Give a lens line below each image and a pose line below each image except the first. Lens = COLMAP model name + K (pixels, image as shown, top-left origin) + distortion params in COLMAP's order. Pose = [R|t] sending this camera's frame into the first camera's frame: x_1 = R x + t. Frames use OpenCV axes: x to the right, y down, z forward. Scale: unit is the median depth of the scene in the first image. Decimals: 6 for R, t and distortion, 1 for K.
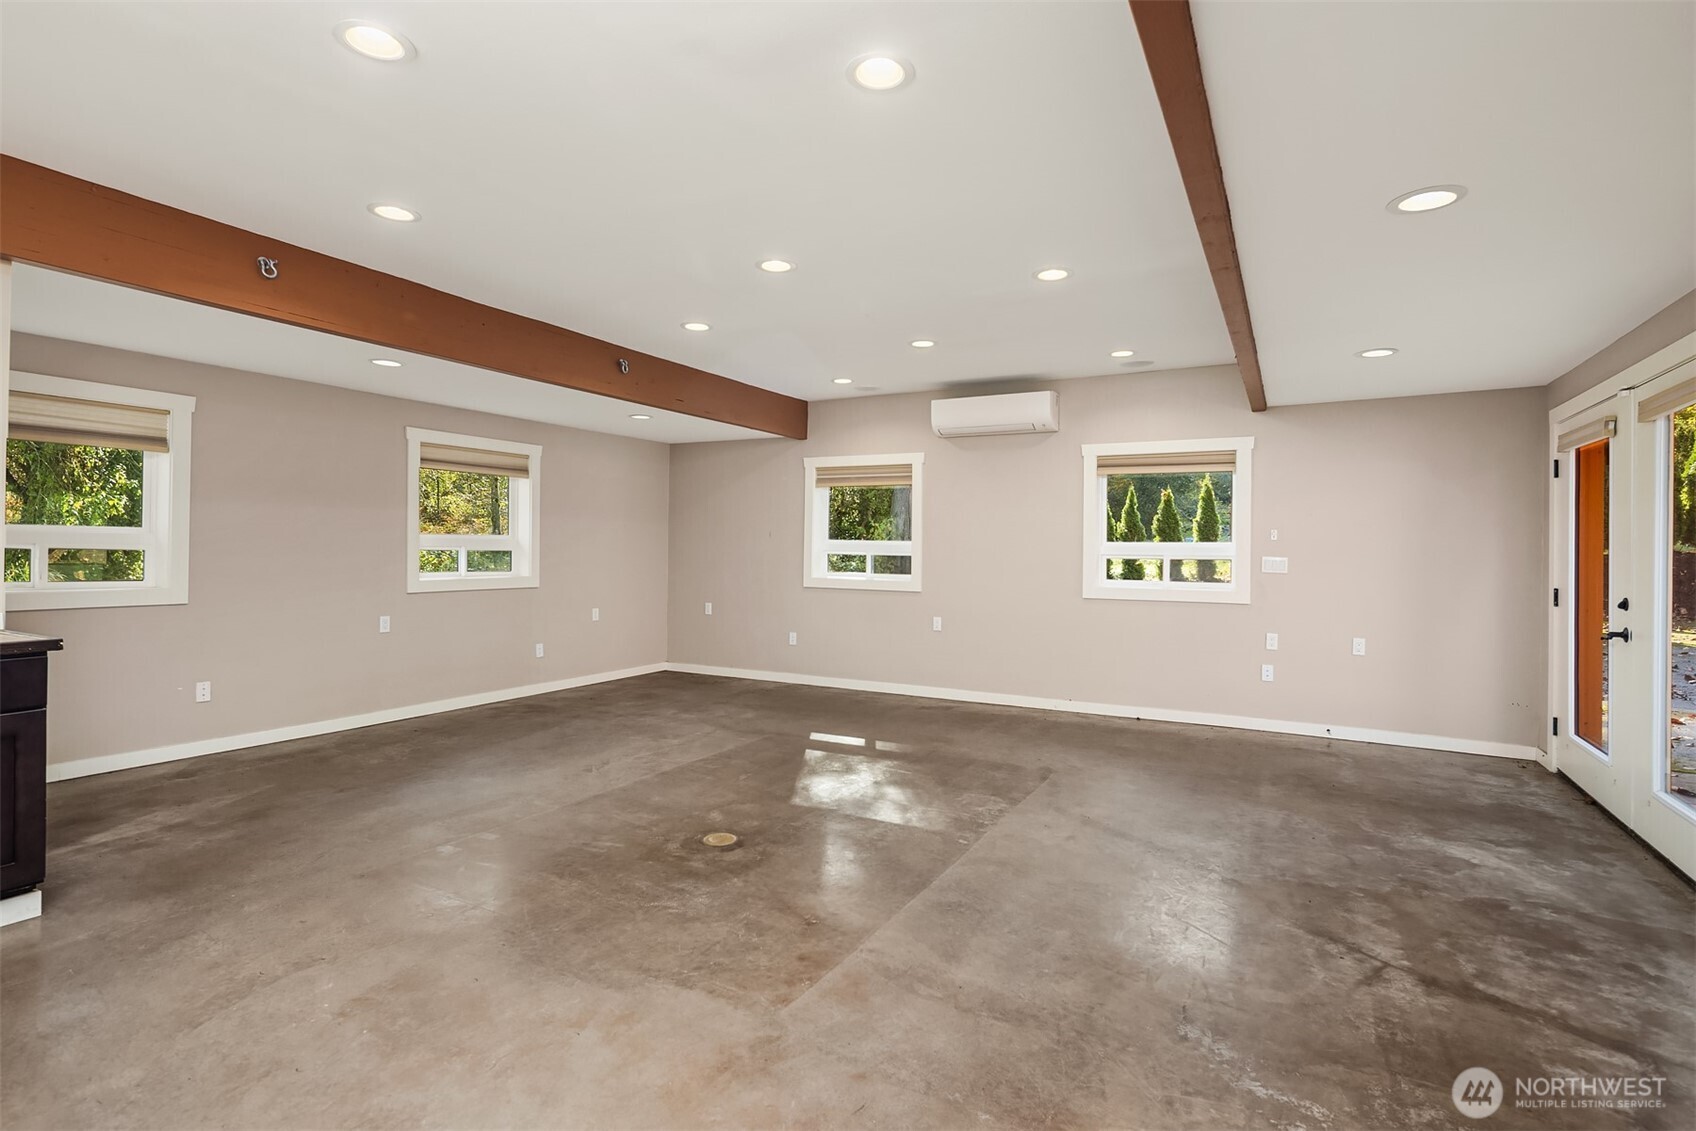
lens RADIAL K [[821.1, 0, 844.9], [0, 821.1, 555.5], [0, 0, 1]] dist [0.004278, -0.000848]
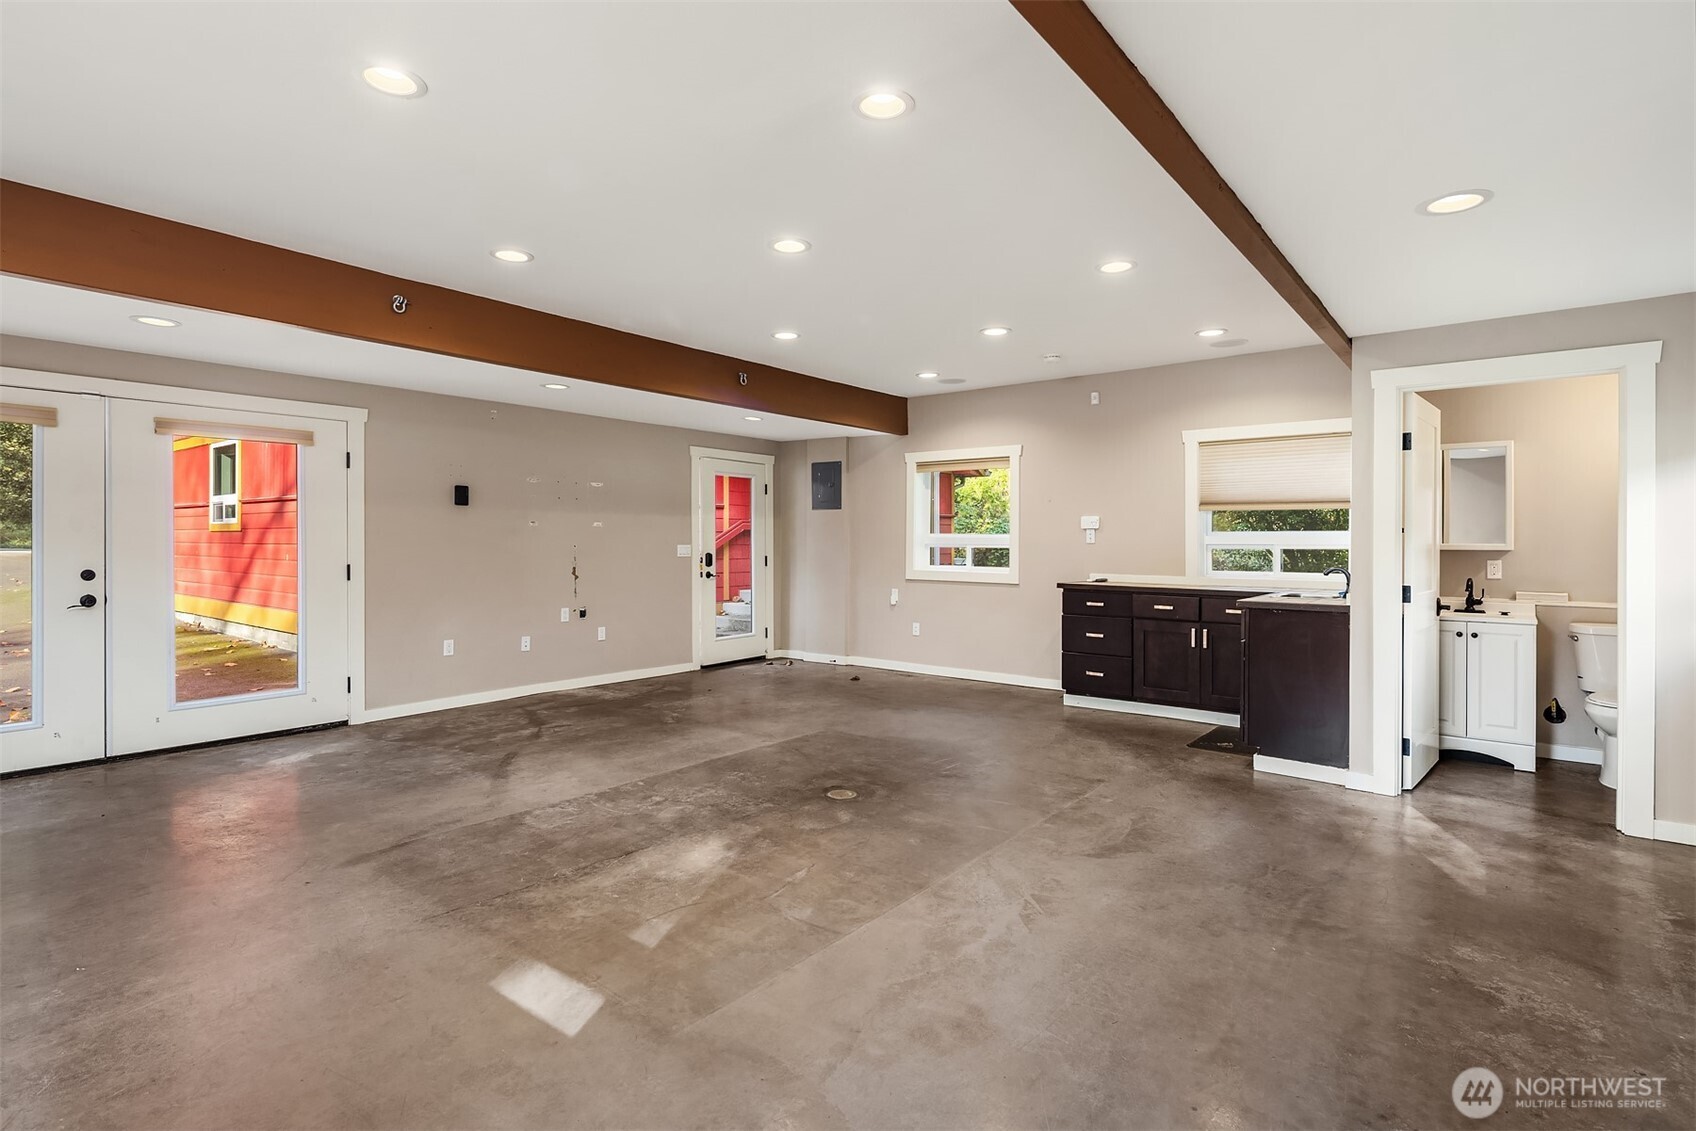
lens RADIAL K [[821.1, 0, 847.0], [0, 821.1, 551.4], [0, 0, 1]] dist [0.004278, -0.000848]
pose [[-0.984467, -0.017377, 0.174705, -0.332963], [-0.014355, 0.999725, 0.018544, -0.013213], [-0.174980, 0.015748, -0.984446, 1.998795]]
